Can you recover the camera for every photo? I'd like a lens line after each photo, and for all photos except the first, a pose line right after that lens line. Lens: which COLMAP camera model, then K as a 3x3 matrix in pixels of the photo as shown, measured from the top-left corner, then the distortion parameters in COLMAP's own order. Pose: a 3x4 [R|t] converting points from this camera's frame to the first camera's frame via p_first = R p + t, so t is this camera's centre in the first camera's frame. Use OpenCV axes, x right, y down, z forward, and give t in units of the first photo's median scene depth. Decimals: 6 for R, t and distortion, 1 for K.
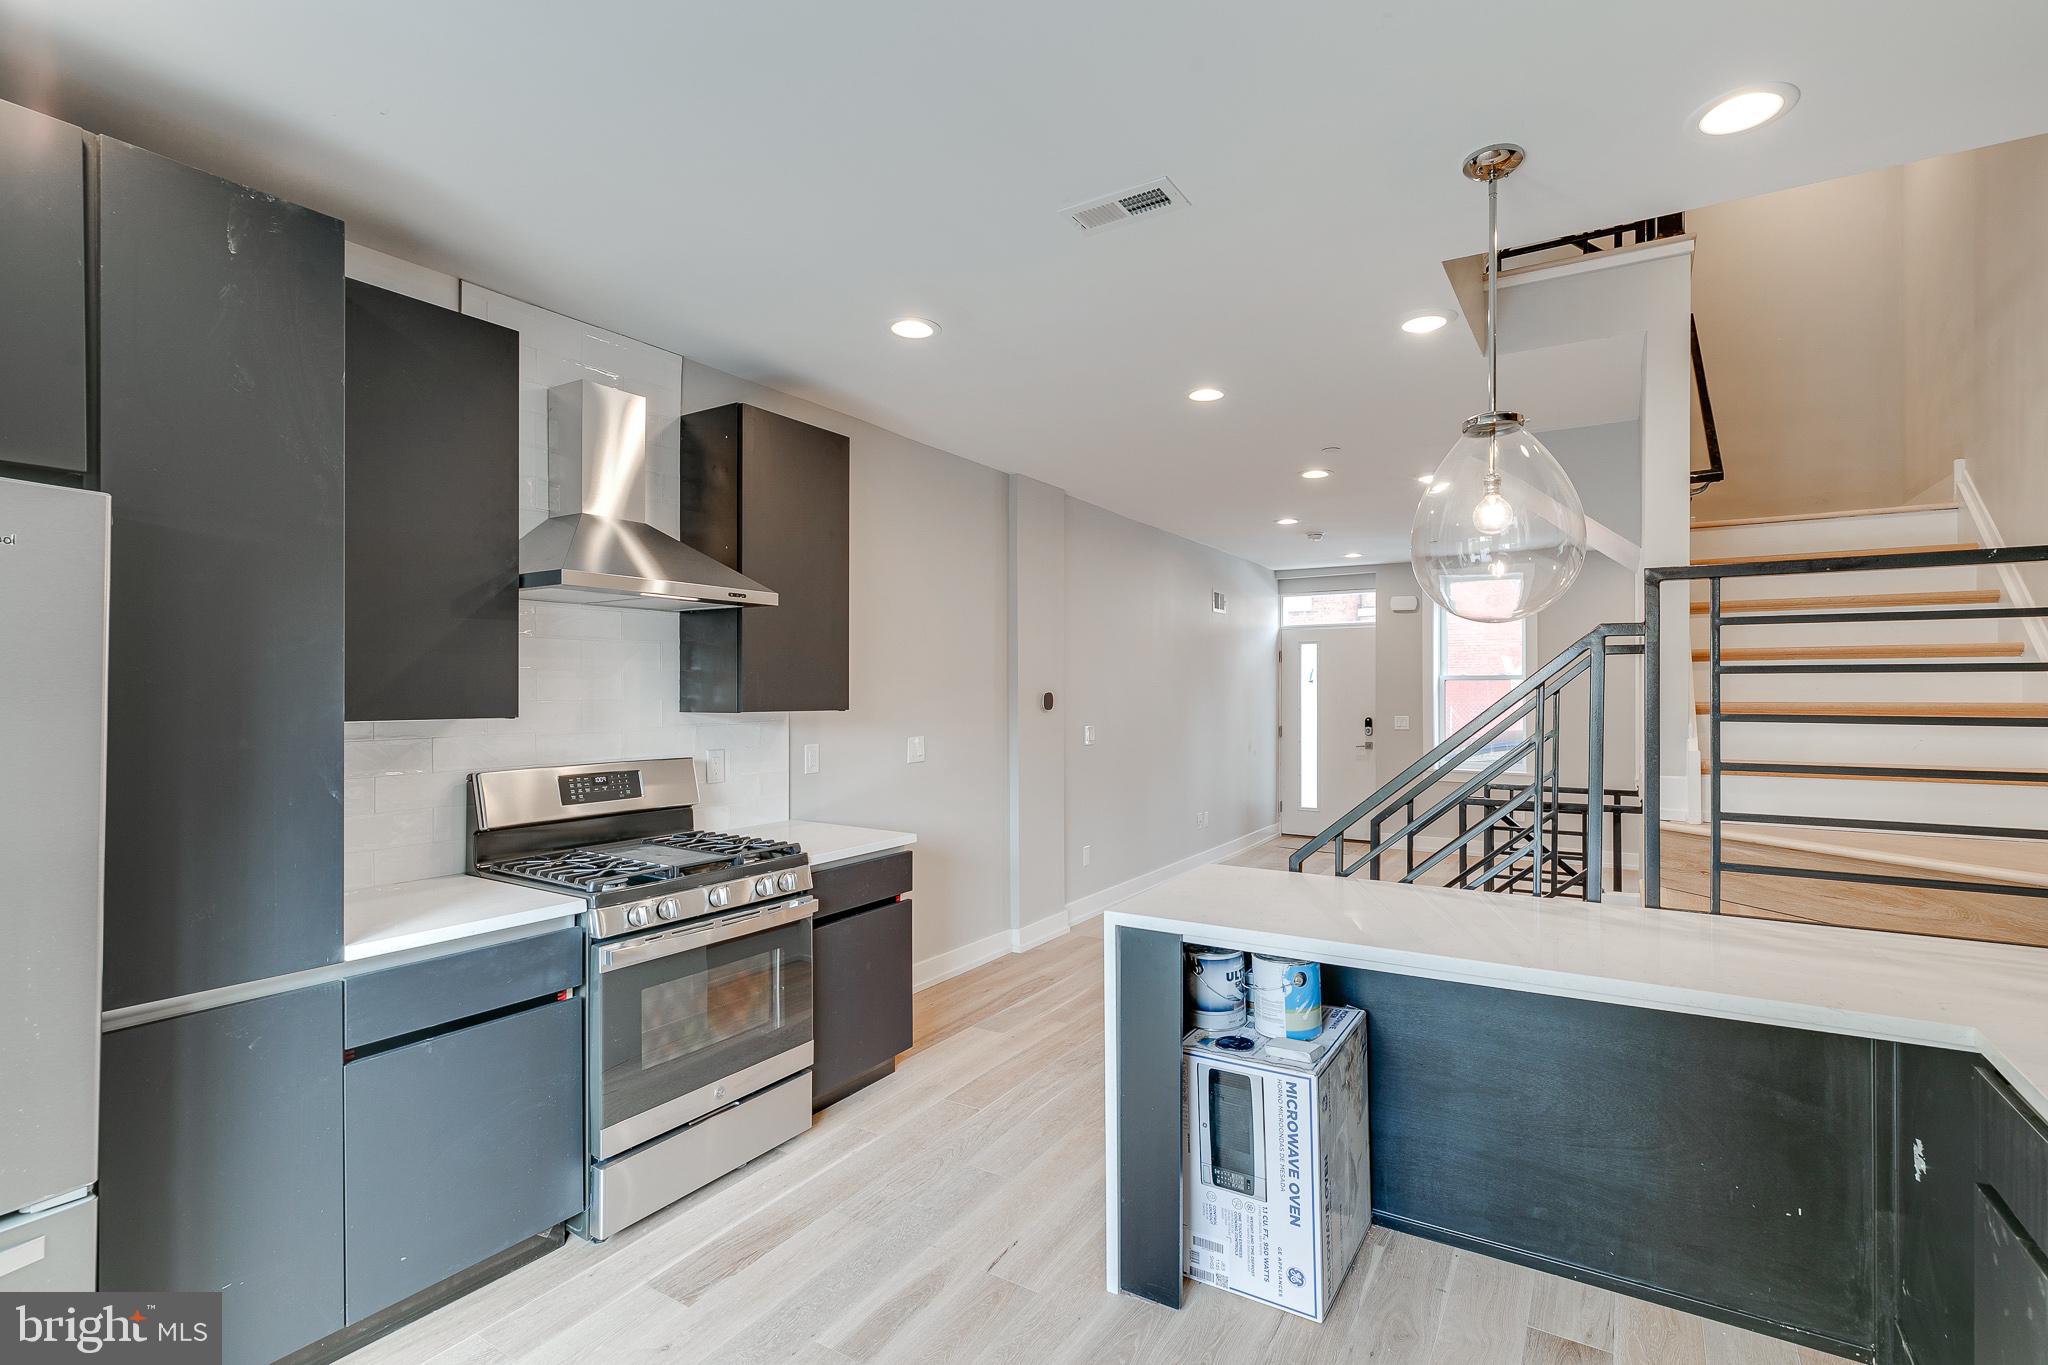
lens RADIAL K [[959.4, 0, 1033.6], [0, 959.4, 693.3], [0, 0, 1]] dist [-0.003110, 0.001444]
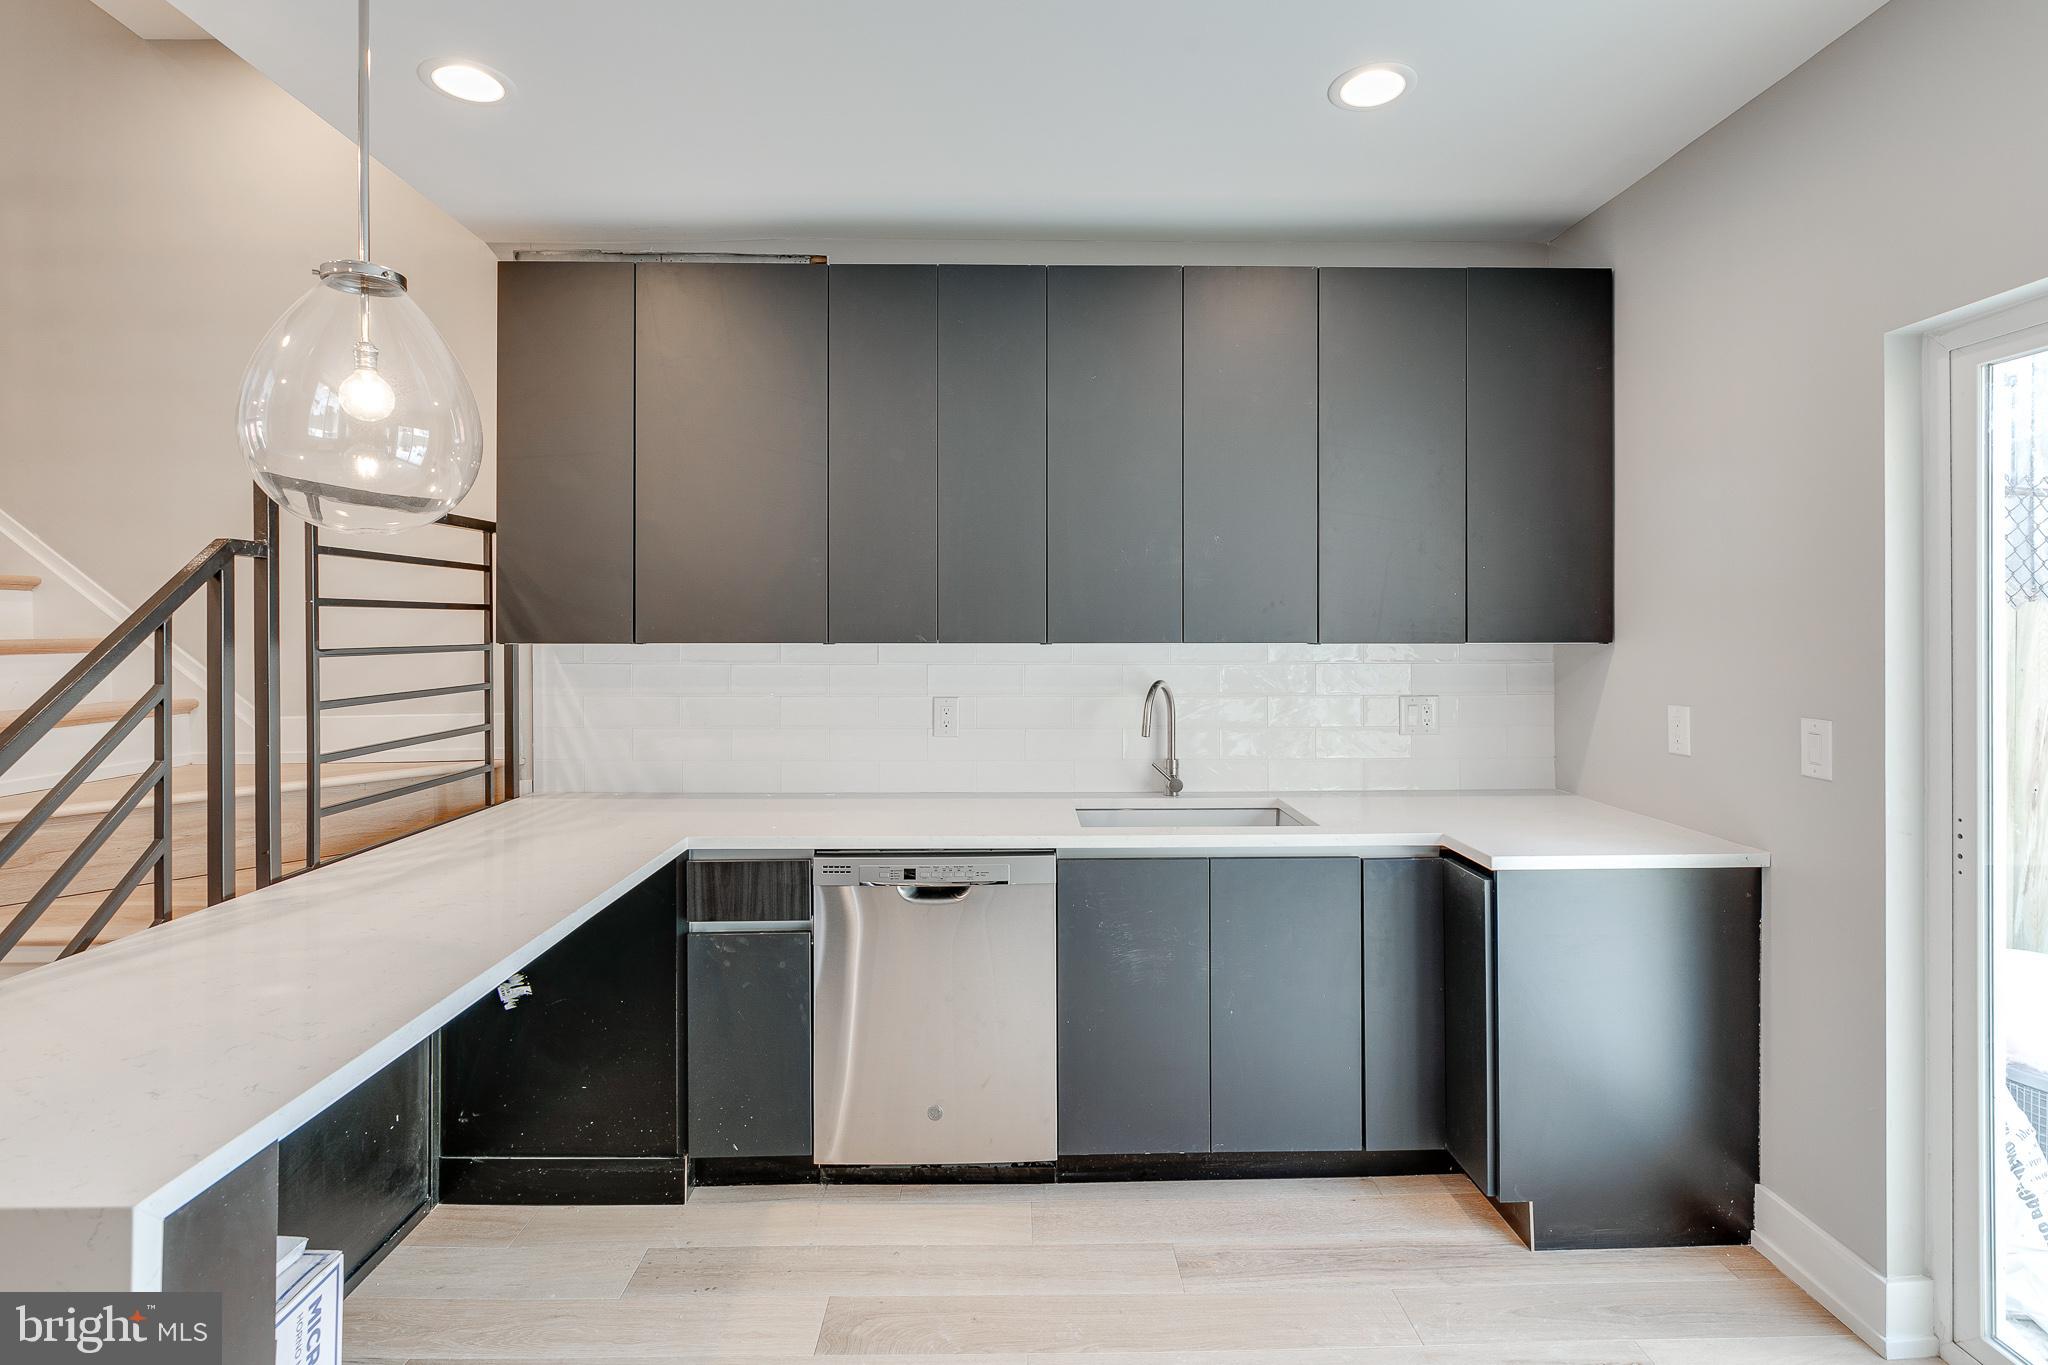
lens RADIAL K [[959.4, 0, 1033.0], [0, 959.4, 622.7], [0, 0, 1]] dist [-0.003110, 0.001444]
pose [[-0.534887, 0.004951, 0.844909, -0.421218], [0.005303, 0.999983, -0.002503, 0.002519], [-0.844907, 0.003142, -0.534904, 0.874807]]
